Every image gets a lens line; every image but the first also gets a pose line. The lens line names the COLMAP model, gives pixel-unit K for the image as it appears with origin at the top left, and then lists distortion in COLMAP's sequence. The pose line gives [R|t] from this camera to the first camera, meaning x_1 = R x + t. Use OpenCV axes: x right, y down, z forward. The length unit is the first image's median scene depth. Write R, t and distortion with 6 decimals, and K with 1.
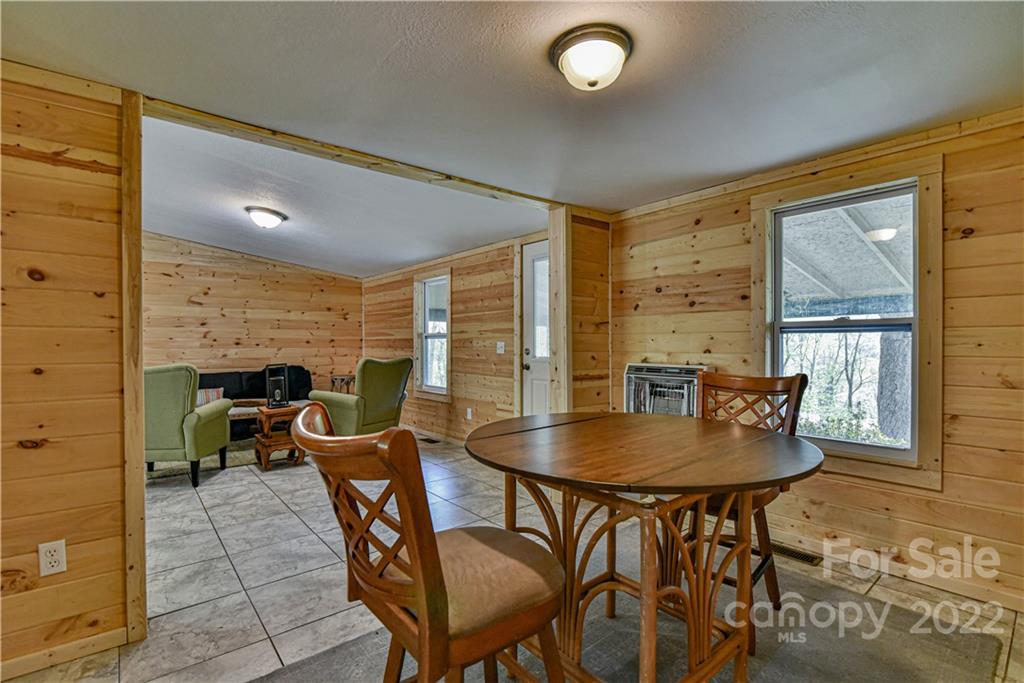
lens RADIAL K [[482.1, 0, 517.6], [0, 482.1, 349.2], [0, 0, 1]] dist [-0.020455, -0.000187]
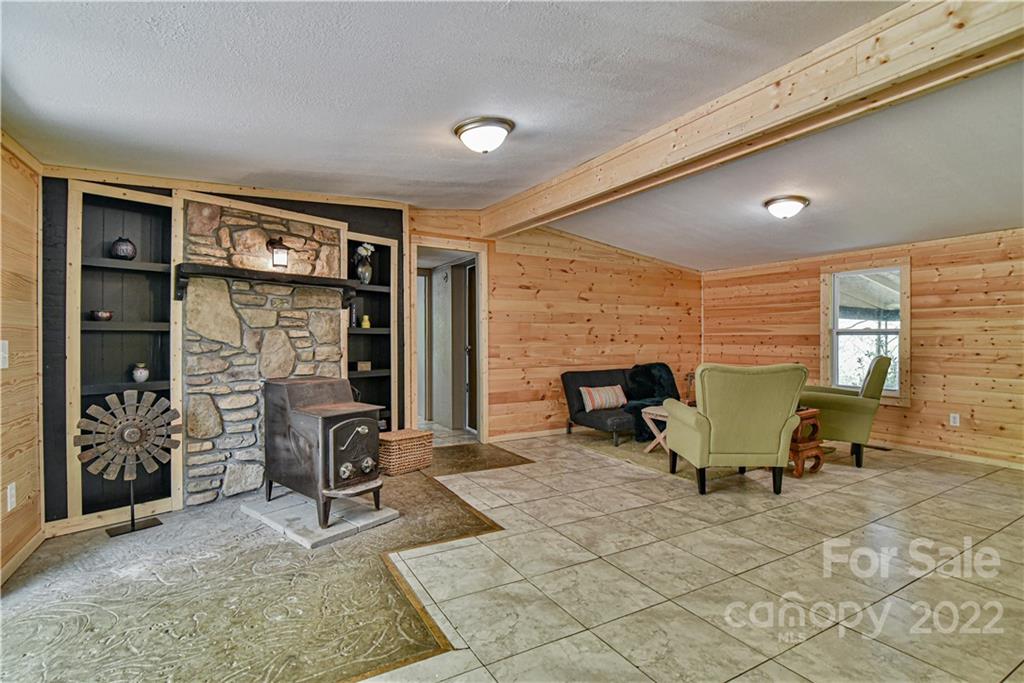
lens RADIAL K [[488.4, 0, 512.0], [0, 488.4, 341.5], [0, 0, 1]] dist [-0.020550, 0.000236]
pose [[0.983129, 0.001582, -0.182907, -0.618020], [-0.002274, 0.999991, -0.003569, -0.004689], [0.182900, 0.003925, 0.983124, -0.020821]]
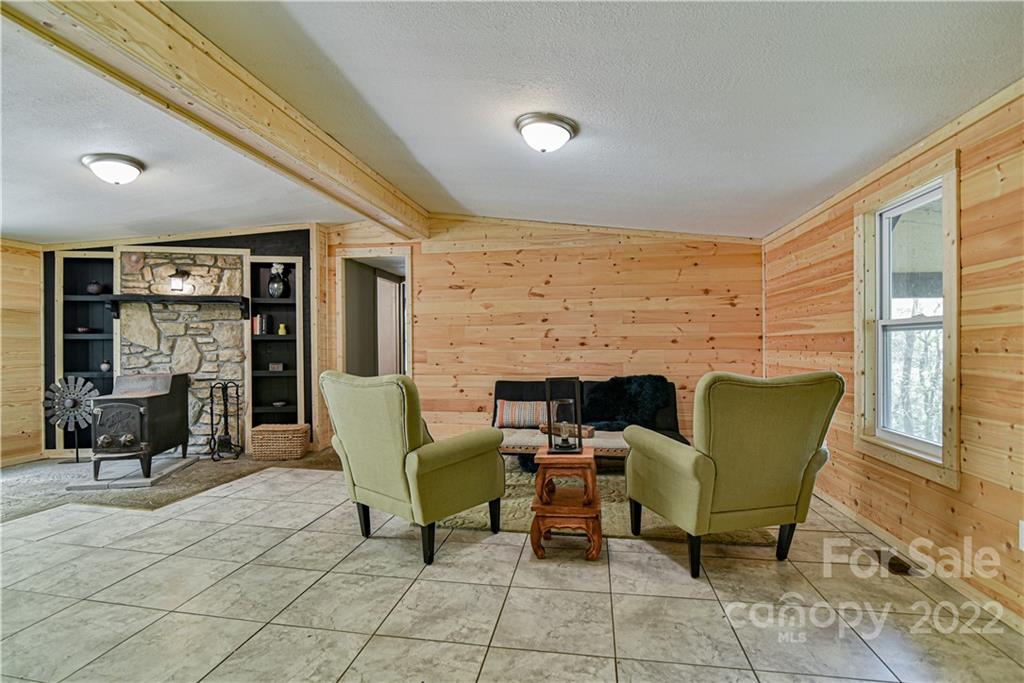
lens RADIAL K [[493.6, 0, 492.0], [0, 493.6, 348.9], [0, 0, 1]] dist [-0.016359, -0.000582]
pose [[0.633537, 0.001469, -0.773711, -0.062468], [-0.004005, 0.999991, -0.001381, -0.002280], [0.773702, 0.003974, 0.633538, 0.390731]]
